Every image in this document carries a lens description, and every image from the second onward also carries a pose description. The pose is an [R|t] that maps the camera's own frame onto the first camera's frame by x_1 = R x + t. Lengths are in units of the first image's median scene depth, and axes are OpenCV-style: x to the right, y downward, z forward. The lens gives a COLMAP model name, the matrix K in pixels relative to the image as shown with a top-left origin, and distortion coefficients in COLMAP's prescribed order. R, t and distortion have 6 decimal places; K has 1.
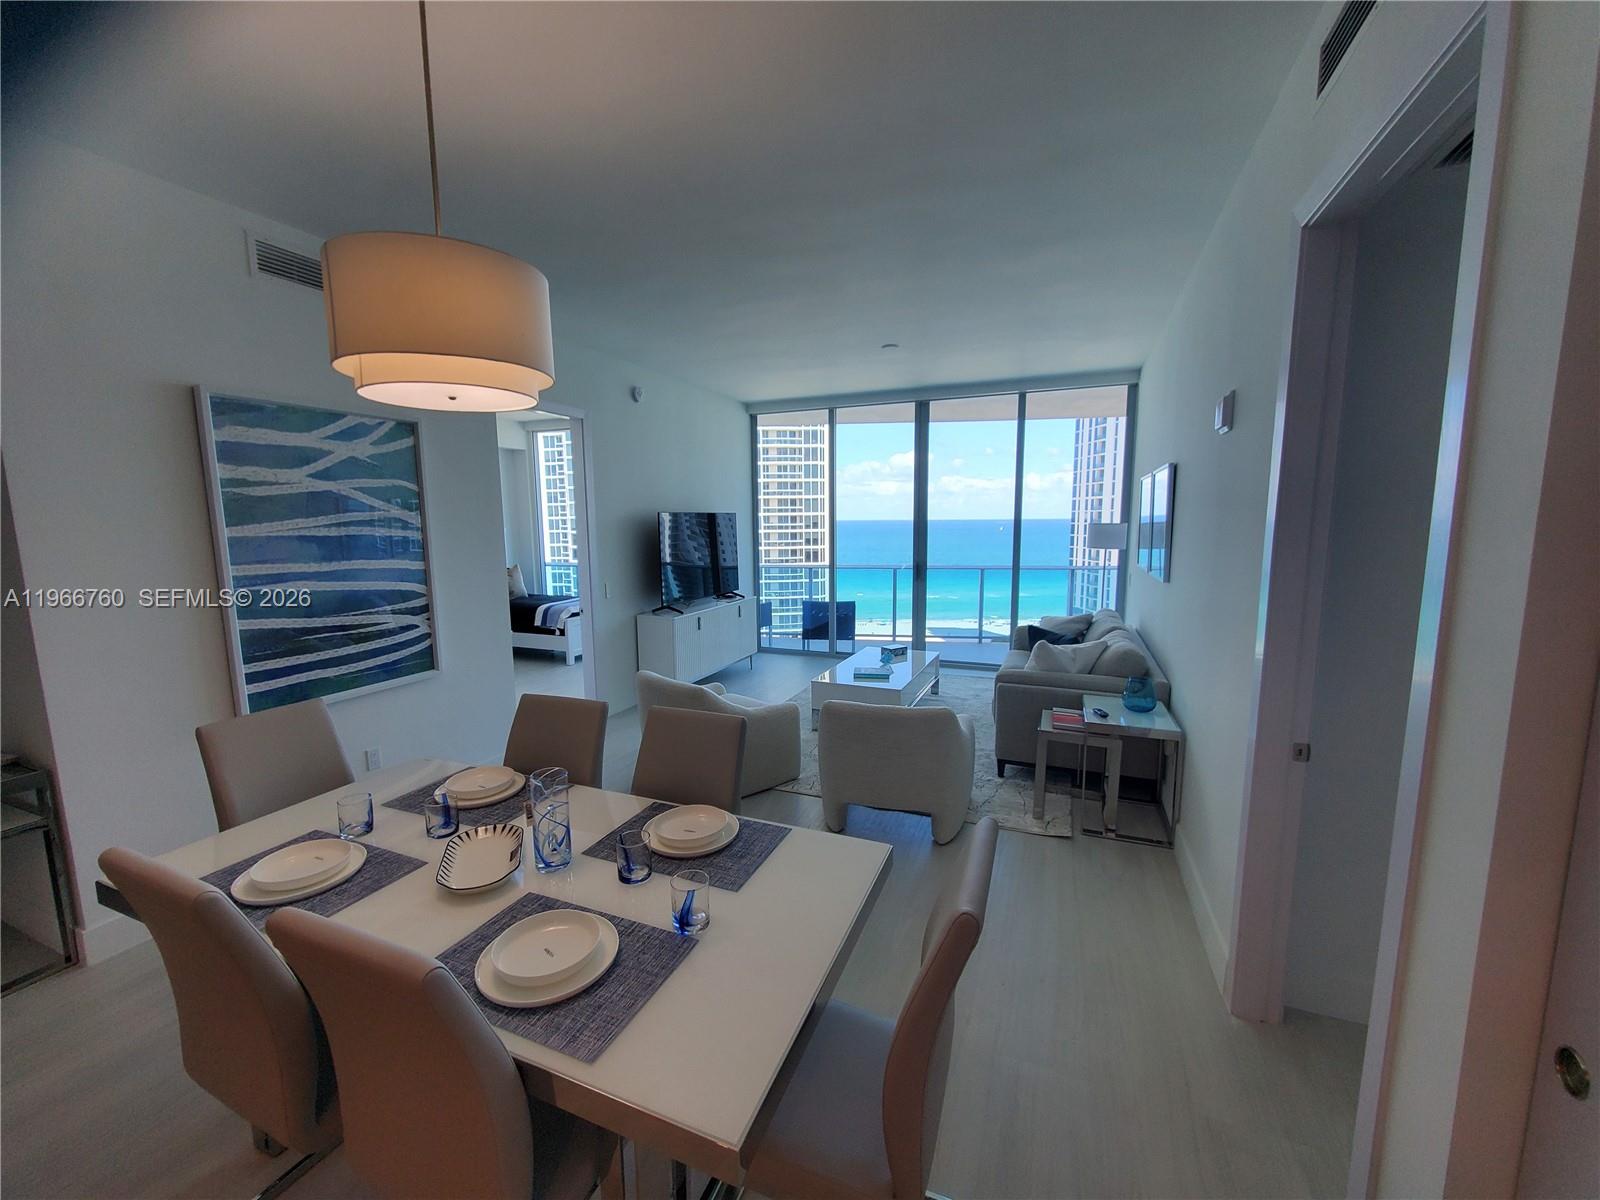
lens RADIAL K [[636.8, 0, 791.7], [0, 636.8, 601.5], [0, 0, 1]] dist [-0.000598, -0.002293]
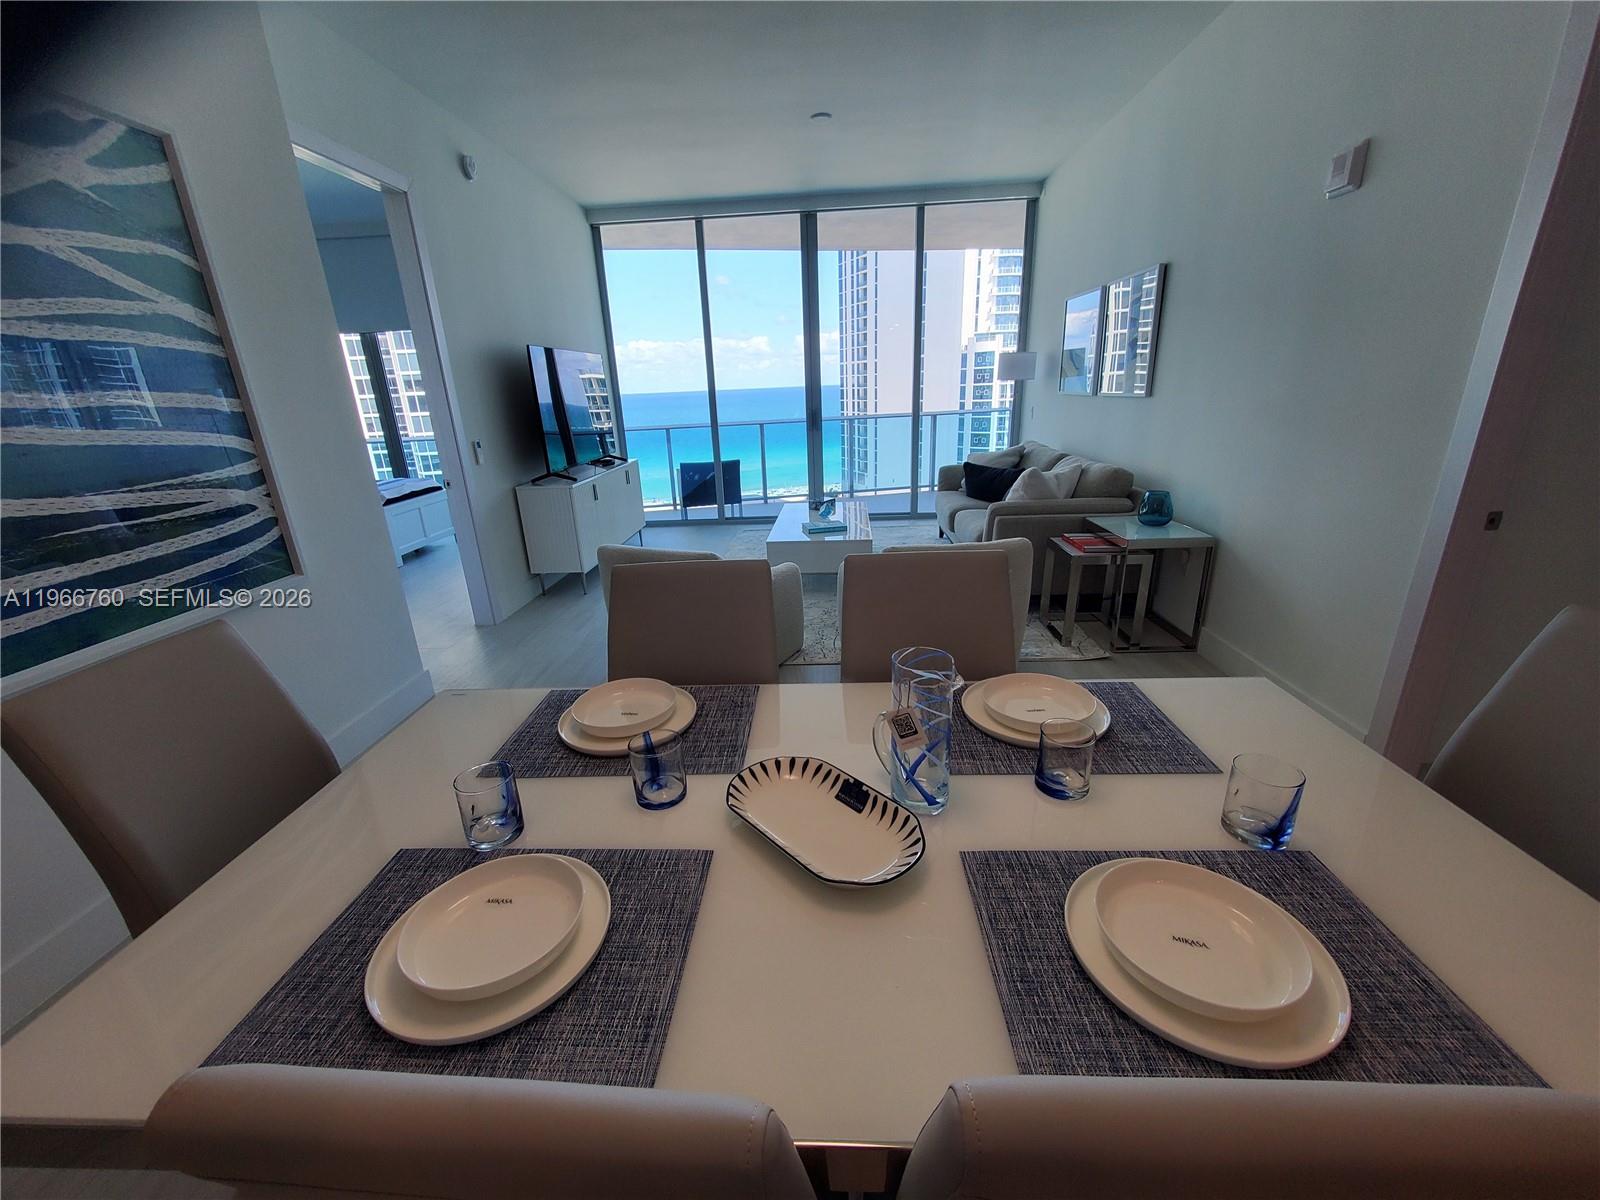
lens RADIAL K [[636.8, 0, 794.0], [0, 636.8, 606.2], [0, 0, 1]] dist [-0.000598, -0.002293]
pose [[0.939271, -0.139270, 0.313645, -0.147489], [0.075011, 0.975168, 0.208377, 0.021272], [-0.334877, -0.172195, 0.926394, 0.113920]]
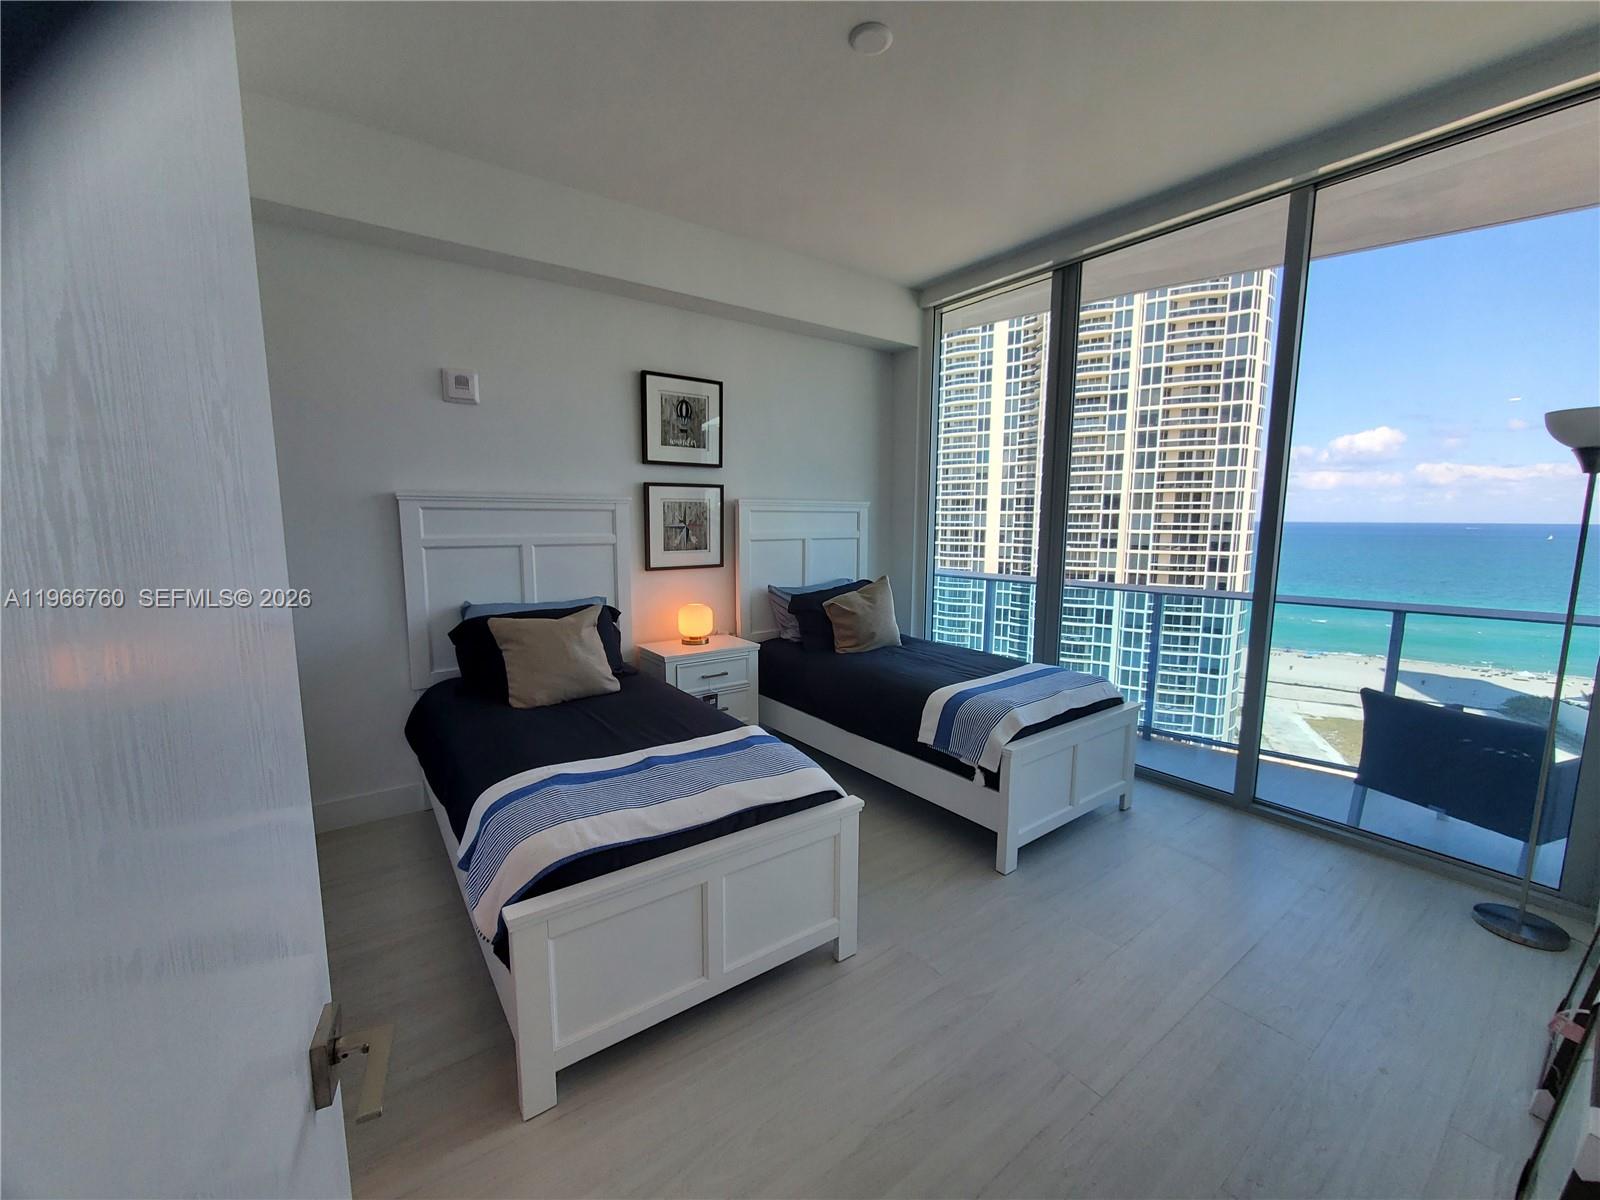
lens RADIAL K [[636.8, 0, 785.7], [0, 636.8, 595.5], [0, 0, 1]] dist [-0.000598, -0.002293]
pose [[0.854939, 0.075827, -0.513156, -0.281336], [-0.078350, 0.996785, 0.016757, -0.051253], [0.512777, 0.025879, 0.858132, 0.624405]]
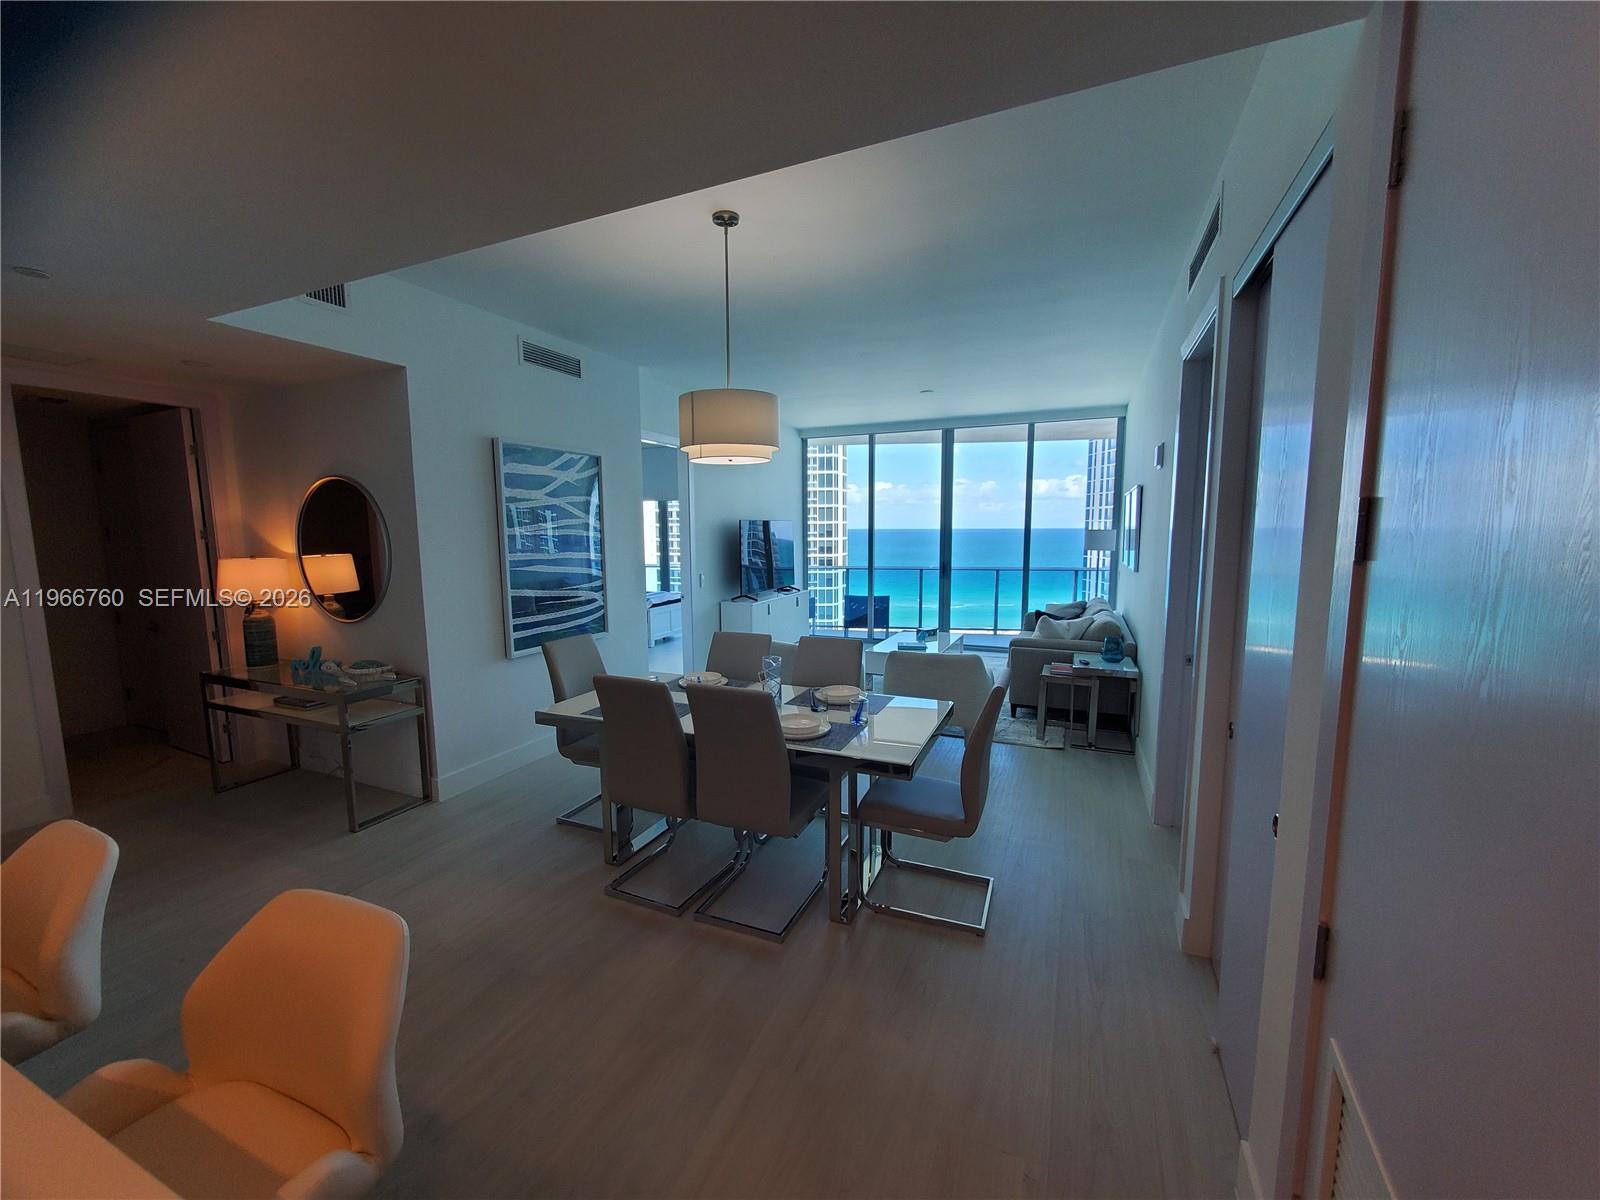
lens RADIAL K [[636.8, 0, 790.0], [0, 636.8, 602.4], [0, 0, 1]] dist [-0.000598, -0.002293]
pose [[0.999783, 0.004961, -0.020244, -0.064403], [-0.005200, 0.999917, -0.011771, 0.028777], [0.020184, 0.011874, 0.999726, -0.196836]]
